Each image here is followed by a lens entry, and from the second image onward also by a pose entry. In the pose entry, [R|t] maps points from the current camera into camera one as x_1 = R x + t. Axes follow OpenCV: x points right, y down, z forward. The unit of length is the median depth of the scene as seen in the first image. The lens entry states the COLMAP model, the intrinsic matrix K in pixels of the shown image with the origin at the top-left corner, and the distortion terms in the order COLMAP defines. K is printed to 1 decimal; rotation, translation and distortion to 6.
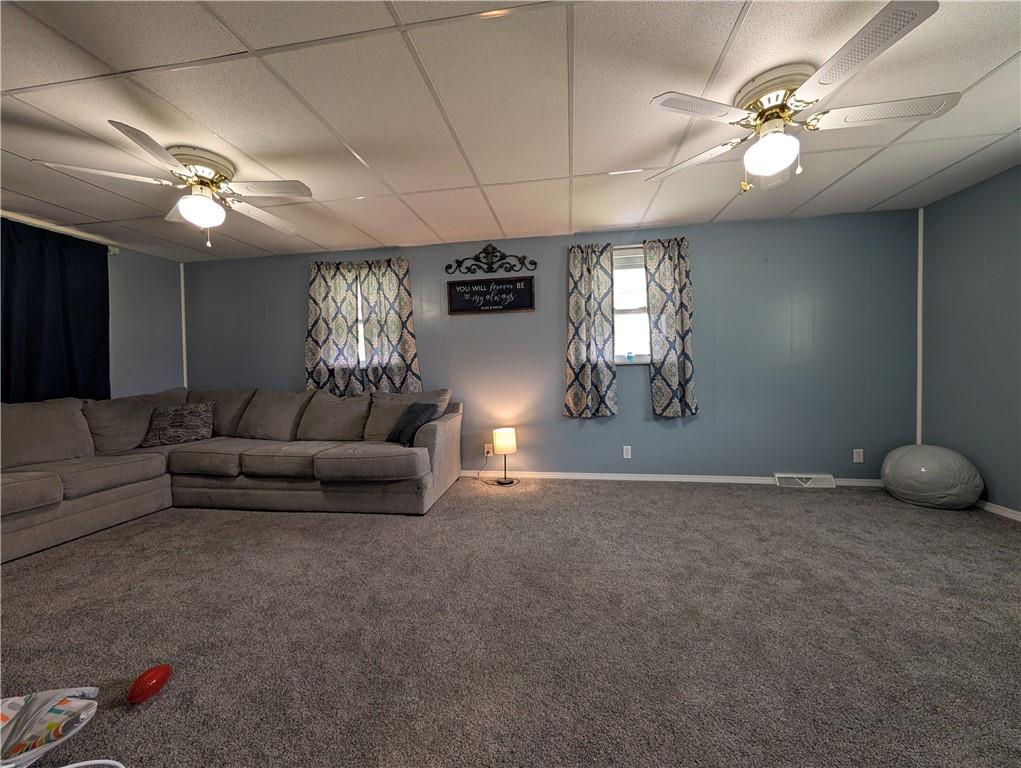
lens RADIAL K [[385.3, 0, 508.8], [0, 385.3, 378.9], [0, 0, 1]] dist [0.000221, -0.000297]
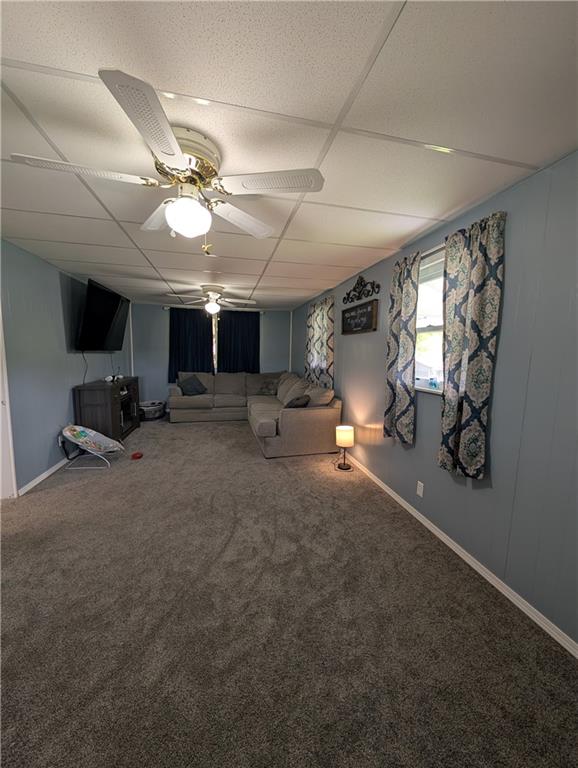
lens RADIAL K [[289.8, 0, 288.6], [0, 289.8, 384.0], [0, 0, 1]] dist [0.000221, -0.000297]
pose [[0.373692, 0.129923, -0.918409, 0.777451], [-0.041386, 0.991491, 0.123422, -0.120813], [0.926629, -0.008112, 0.375889, 0.465676]]
